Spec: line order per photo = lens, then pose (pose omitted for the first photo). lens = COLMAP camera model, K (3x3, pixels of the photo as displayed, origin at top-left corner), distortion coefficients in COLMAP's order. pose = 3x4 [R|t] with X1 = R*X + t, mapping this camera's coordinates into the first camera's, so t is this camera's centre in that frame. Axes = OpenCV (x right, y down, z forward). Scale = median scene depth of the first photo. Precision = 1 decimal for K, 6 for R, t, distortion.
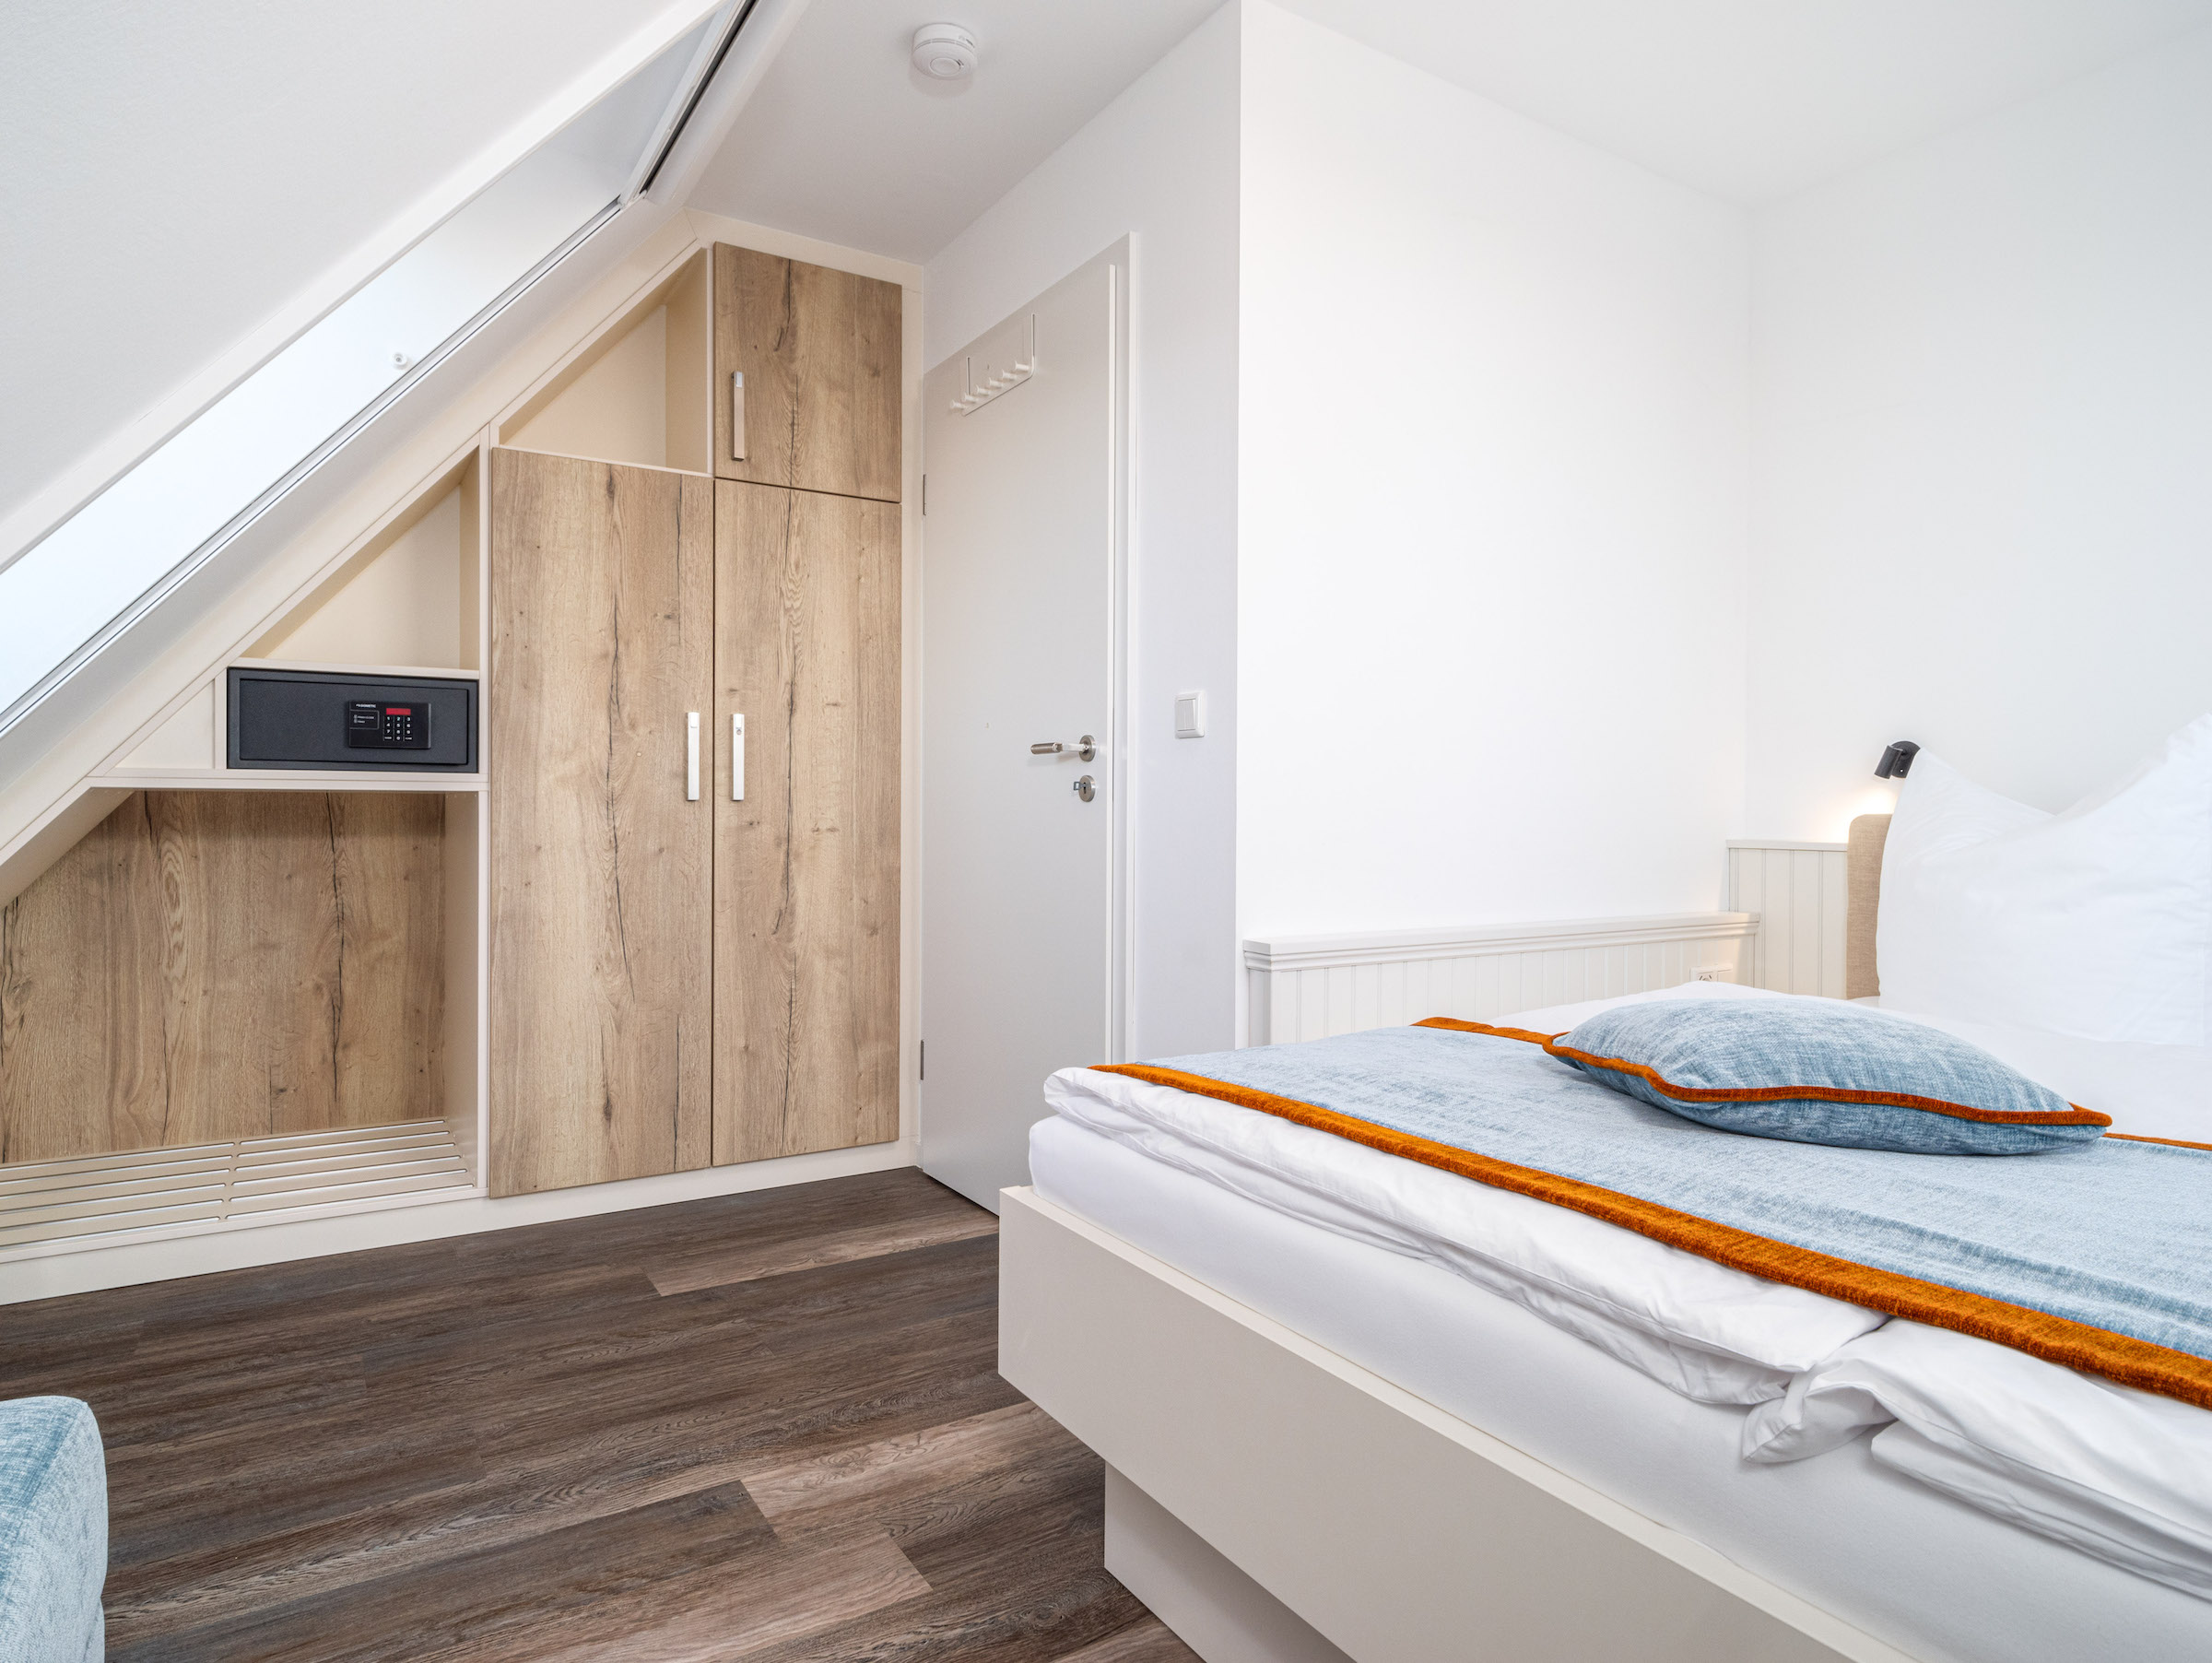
lens RADIAL K [[1277.3, 0, 1109.4], [0, 1277.3, 828.3], [0, 0, 1]] dist [0.004322, 0.001876]
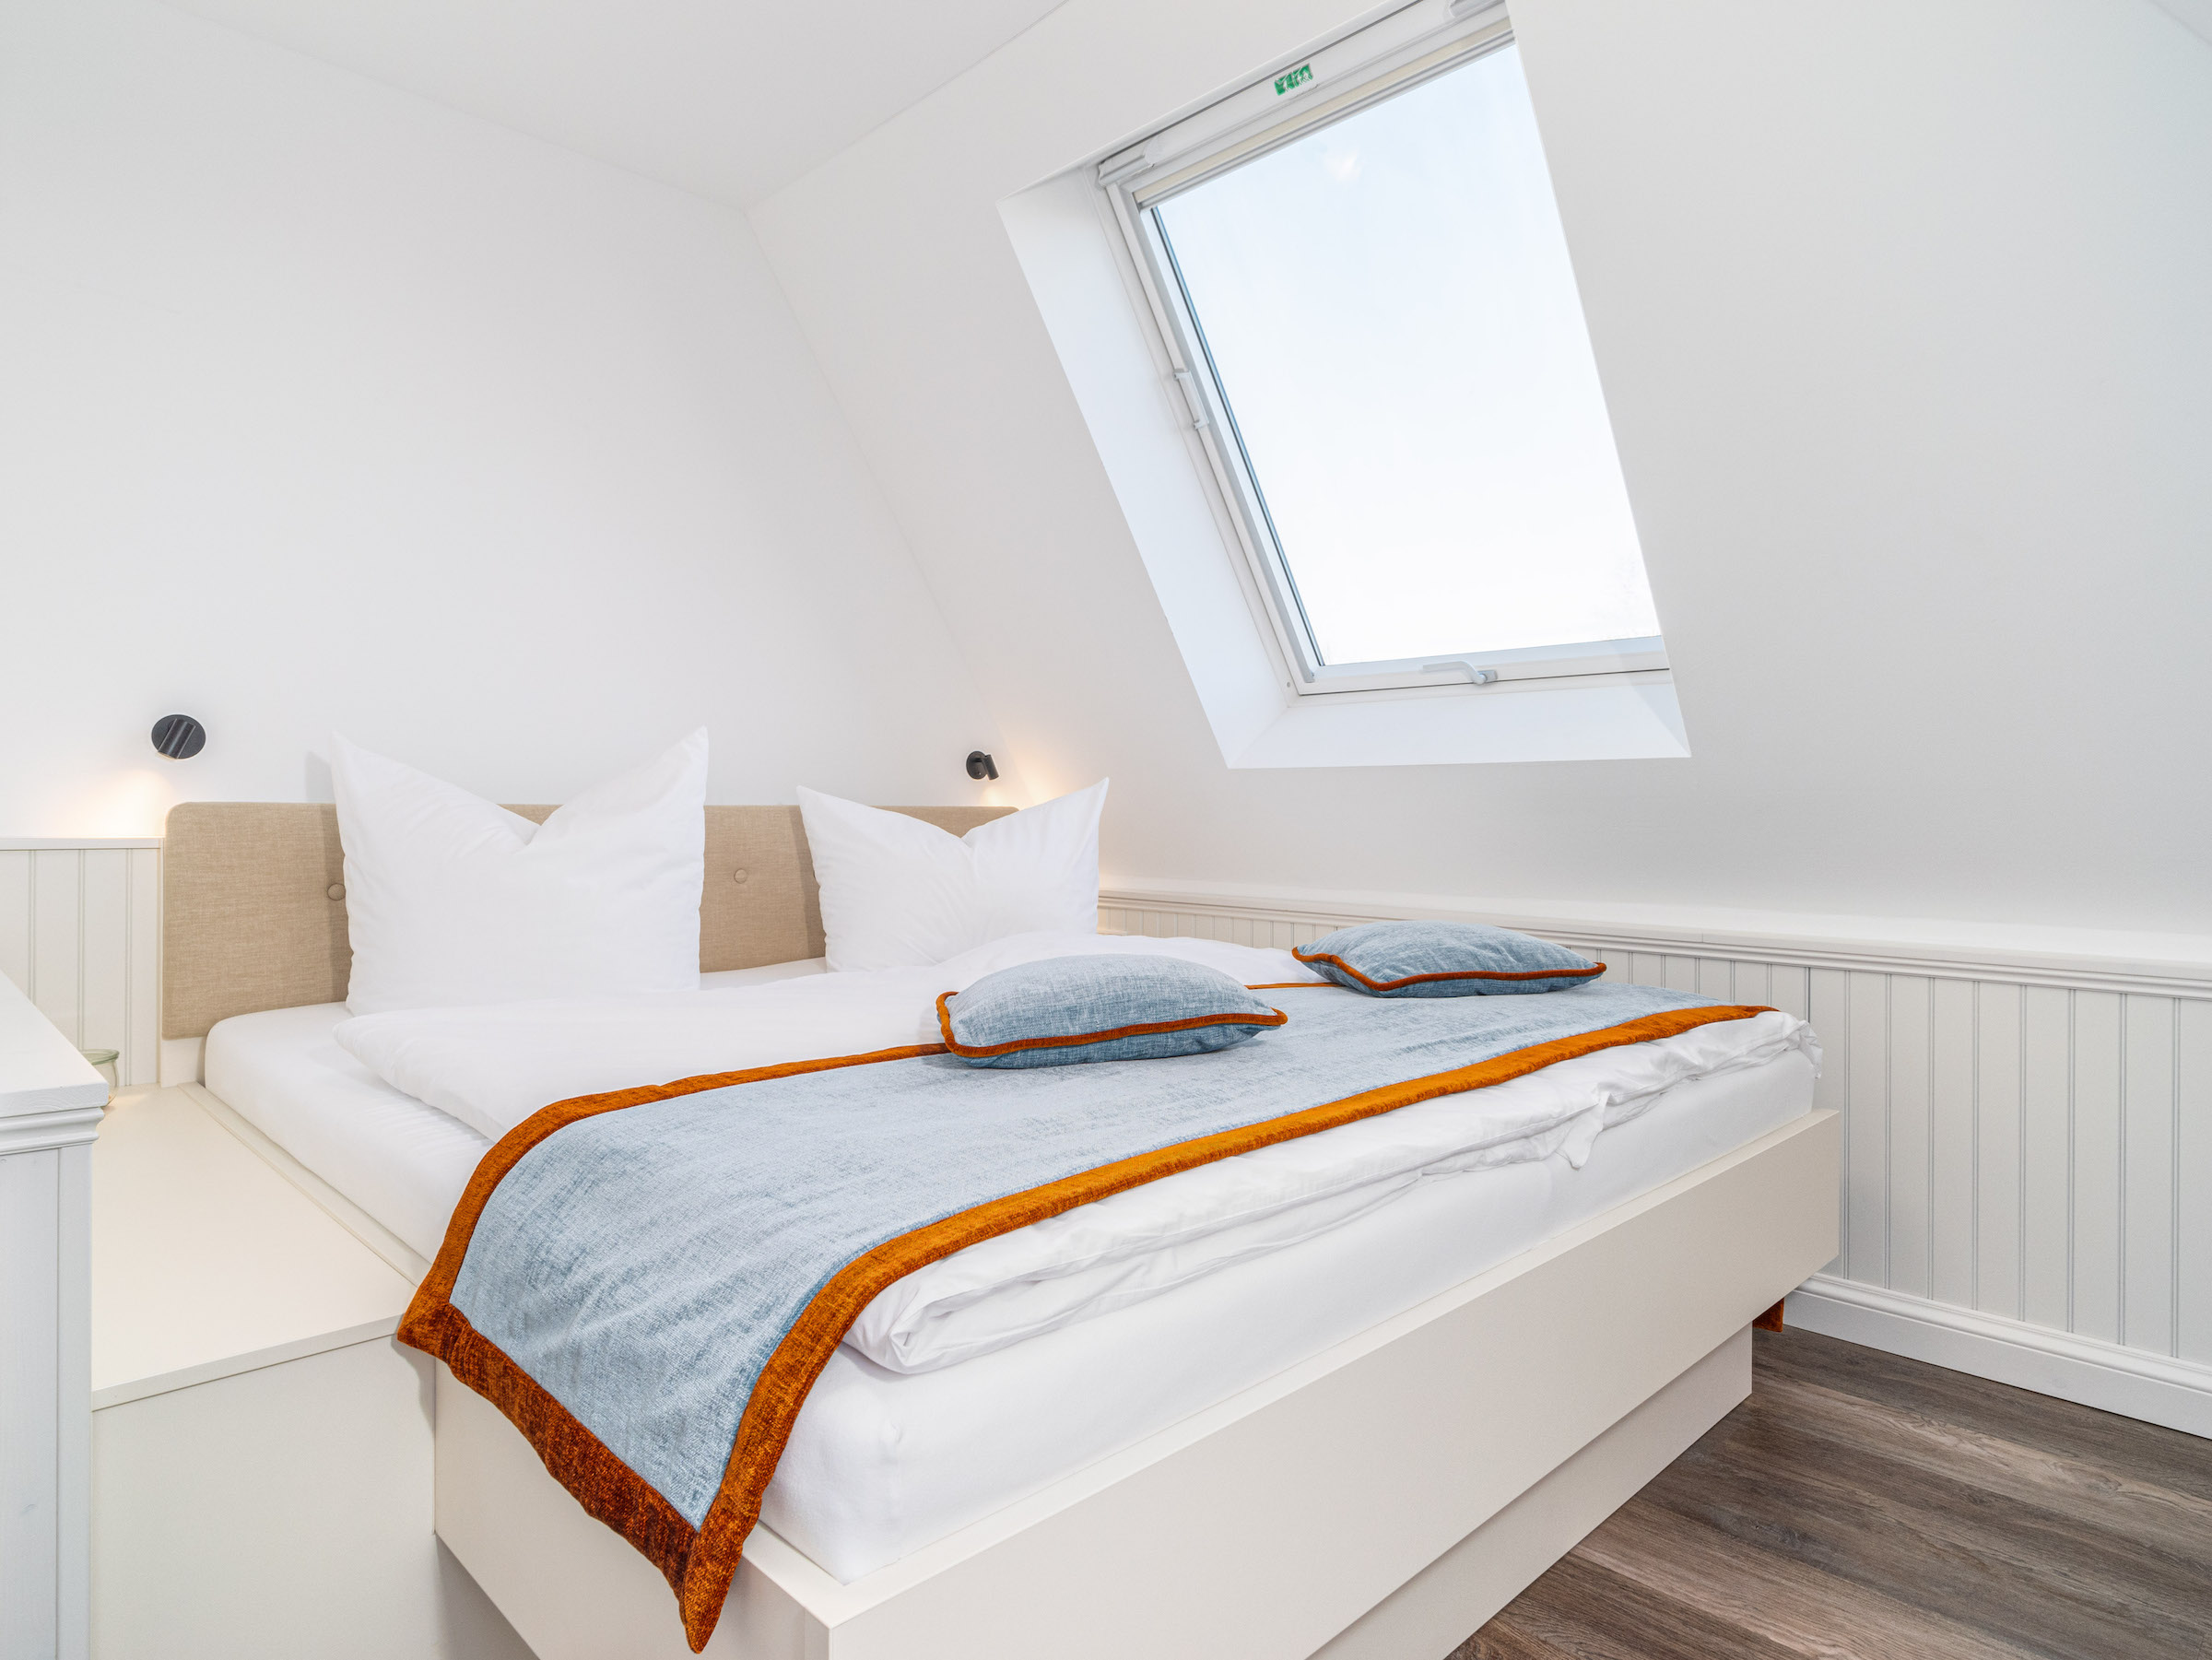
lens RADIAL K [[1277.2, 0, 1110.6], [0, 1277.2, 818.7], [0, 0, 1]] dist [0.004322, 0.001876]
pose [[-0.212350, -0.018630, 0.977016, -0.748000], [0.004982, 0.999785, 0.020147, -0.029878], [-0.977181, 0.009146, -0.212211, 1.329999]]
